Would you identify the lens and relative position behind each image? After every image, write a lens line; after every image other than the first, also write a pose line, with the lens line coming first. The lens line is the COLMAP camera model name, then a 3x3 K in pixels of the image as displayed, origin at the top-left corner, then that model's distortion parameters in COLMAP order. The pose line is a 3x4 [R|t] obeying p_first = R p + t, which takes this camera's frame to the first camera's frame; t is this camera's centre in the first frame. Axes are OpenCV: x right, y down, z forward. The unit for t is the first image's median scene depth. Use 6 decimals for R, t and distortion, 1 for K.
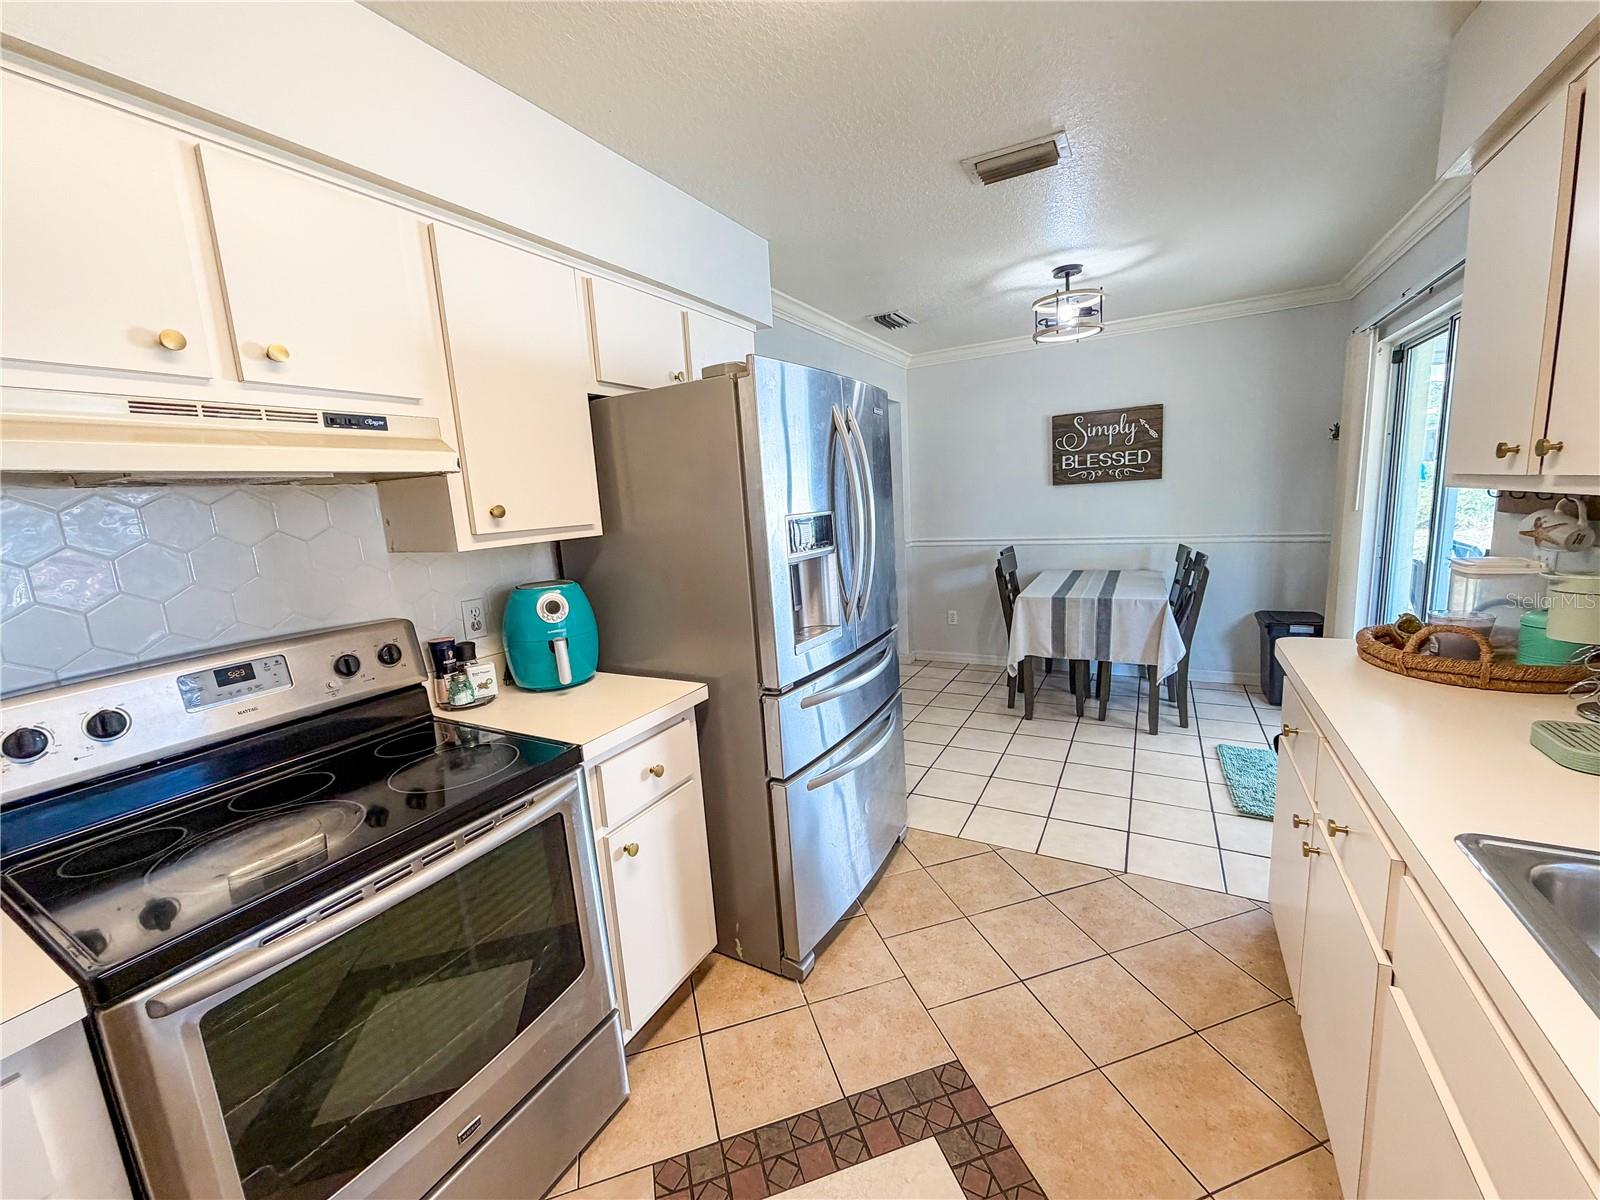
lens RADIAL K [[638.4, 0, 800.0], [0, 638.4, 600.2], [0, 0, 1]] dist [-0.003010, 0.000100]
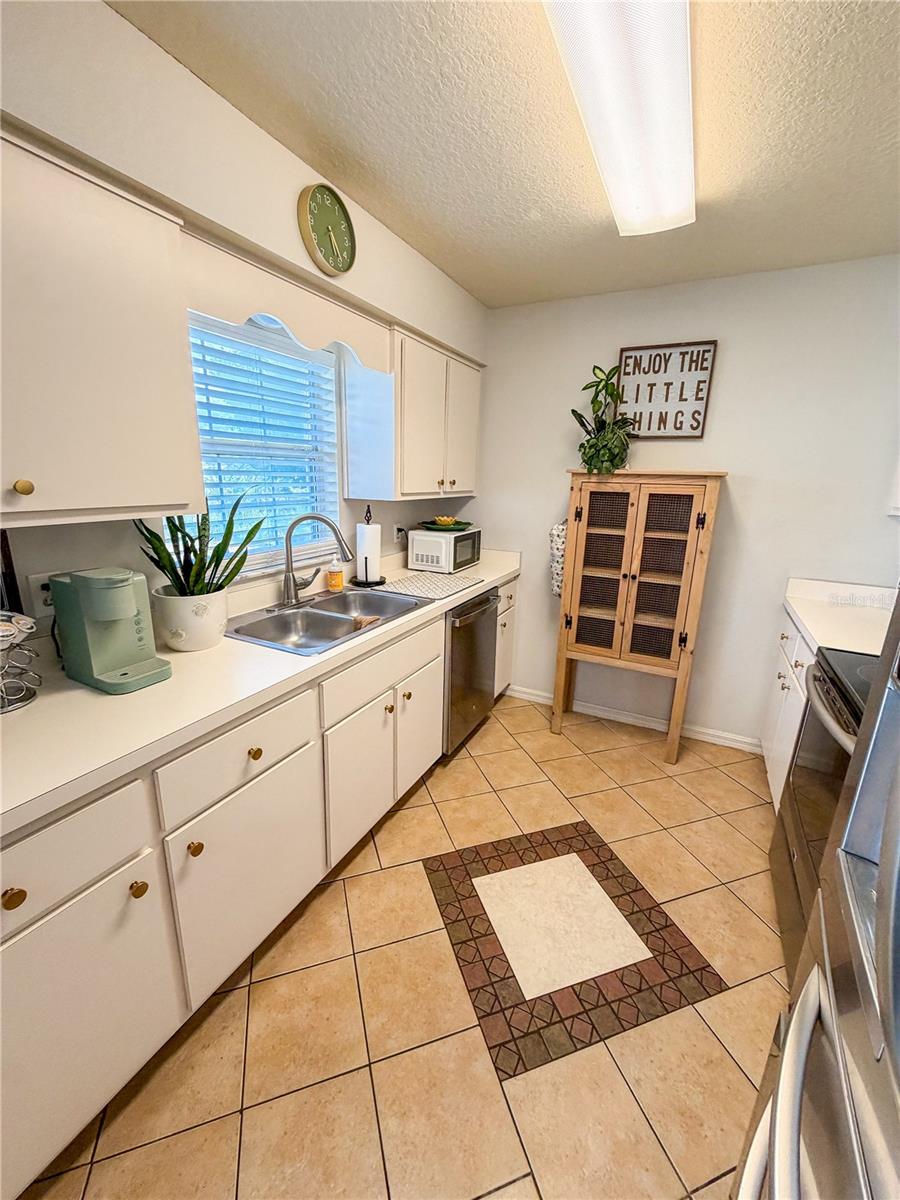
lens RADIAL K [[478.8, 0, 449.9], [0, 478.8, 598.1], [0, 0, 1]] dist [-0.003010, 0.000100]
pose [[-0.998772, 0.045074, -0.020577, 0.164111], [0.032682, 0.911427, 0.410162, -0.148191], [0.037242, 0.408986, -0.911781, 0.727832]]
